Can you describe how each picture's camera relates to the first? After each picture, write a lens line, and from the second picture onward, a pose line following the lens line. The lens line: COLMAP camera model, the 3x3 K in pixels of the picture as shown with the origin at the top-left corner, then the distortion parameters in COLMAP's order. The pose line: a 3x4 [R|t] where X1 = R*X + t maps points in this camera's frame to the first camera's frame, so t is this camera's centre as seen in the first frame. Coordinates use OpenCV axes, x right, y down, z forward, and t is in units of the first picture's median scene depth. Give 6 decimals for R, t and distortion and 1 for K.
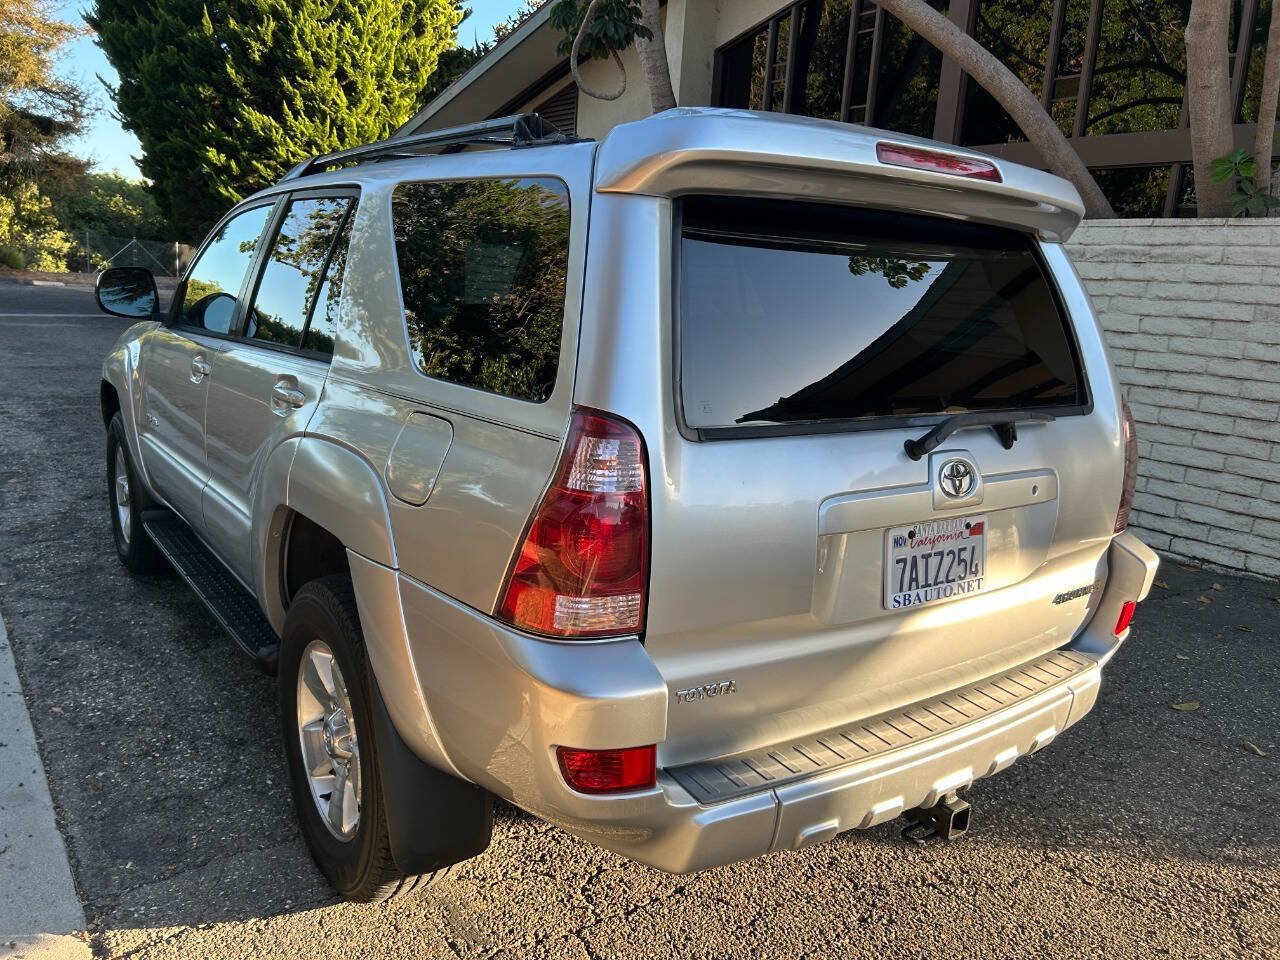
lens RADIAL K [[970.5, 0, 649.3], [0, 970.5, 486.4], [0, 0, 1]] dist [0.050003, -0.058504]
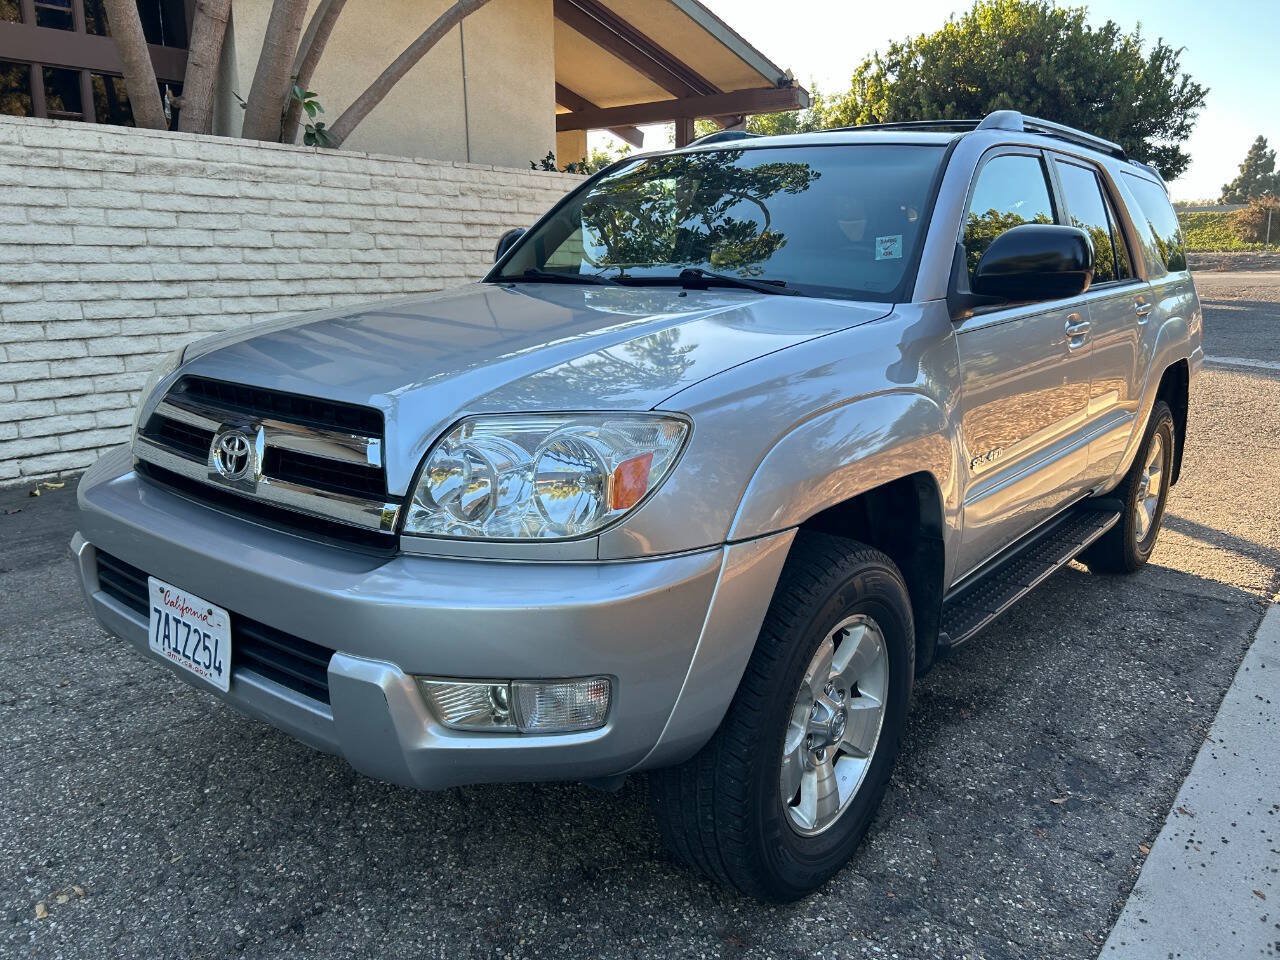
lens RADIAL K [[970.5, 0, 643.0], [0, 970.5, 480.7], [0, 0, 1]] dist [0.050003, -0.058504]
pose [[-0.257343, -0.280692, 0.924655, -1.711091], [0.176136, 0.927227, 0.330494, -0.502990], [-0.950132, 0.247916, -0.189176, 2.170133]]
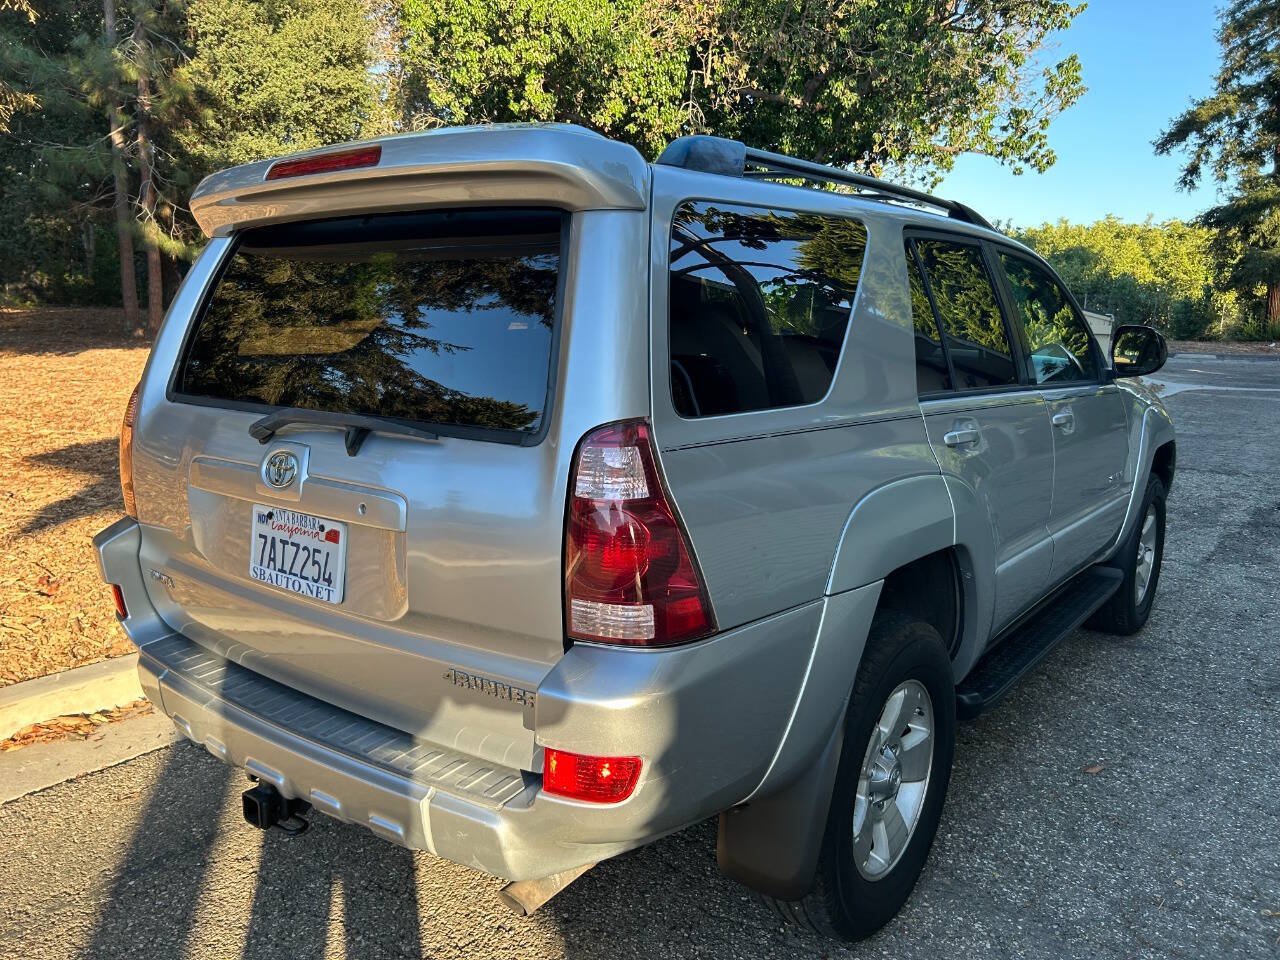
lens RADIAL K [[970.5, 0, 632.2], [0, 970.5, 480.1], [0, 0, 1]] dist [0.050003, -0.058504]
pose [[0.273859, 0.111136, -0.955327, 1.111997], [-0.195666, 0.978966, 0.057795, -0.101947], [0.941656, 0.171097, 0.289844, 0.840019]]
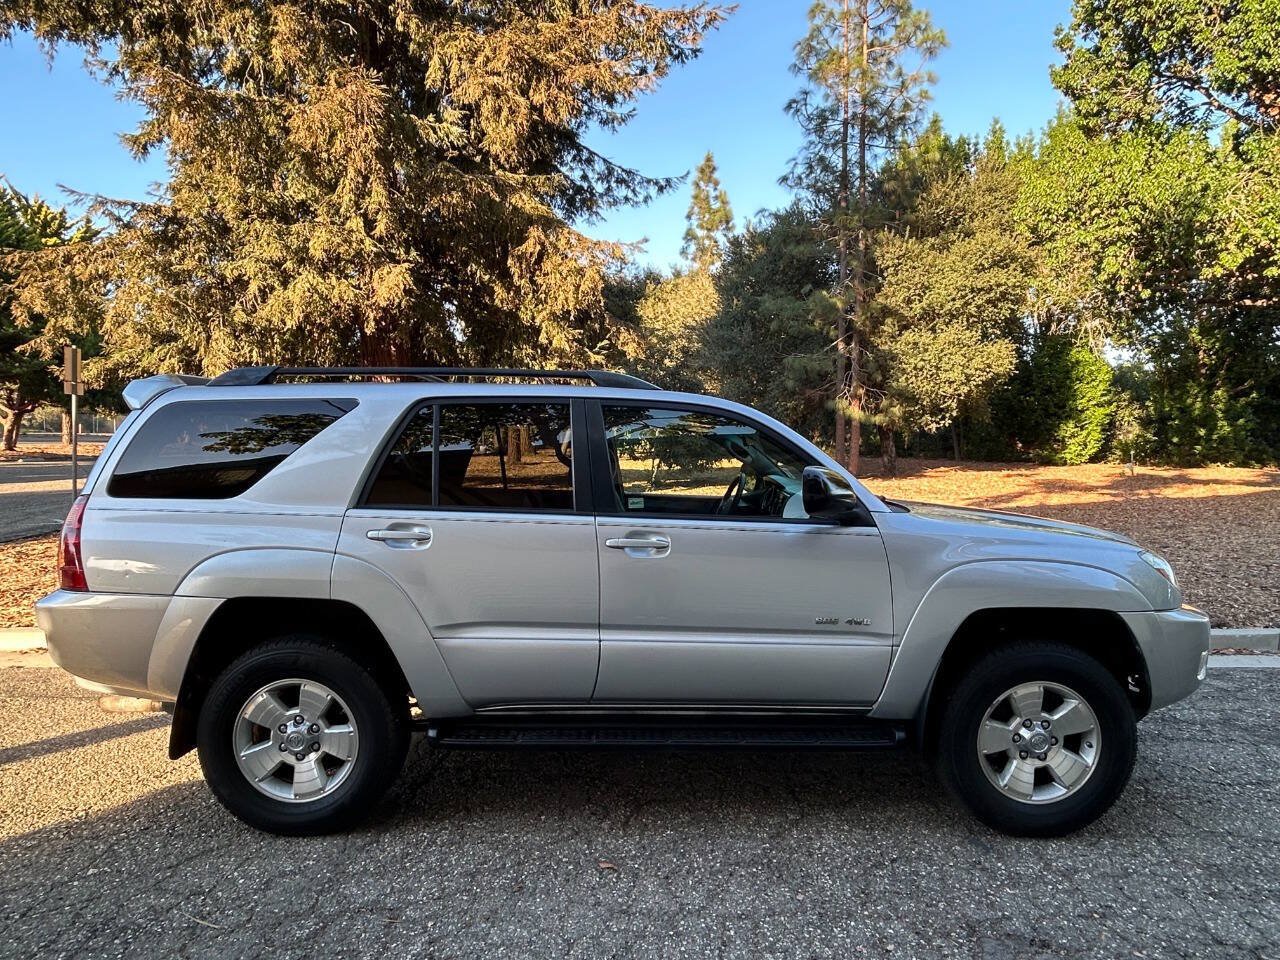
lens RADIAL K [[771.9, 0, 640.0], [0, 771.9, 476.9], [0, 0, 1]] dist [-0.005204, 0.000331]
pose [[-0.581883, -0.036256, -0.812464, 0.979504], [-0.207489, 0.972564, 0.105202, -0.455086], [0.786359, 0.229793, -0.573441, 2.447564]]
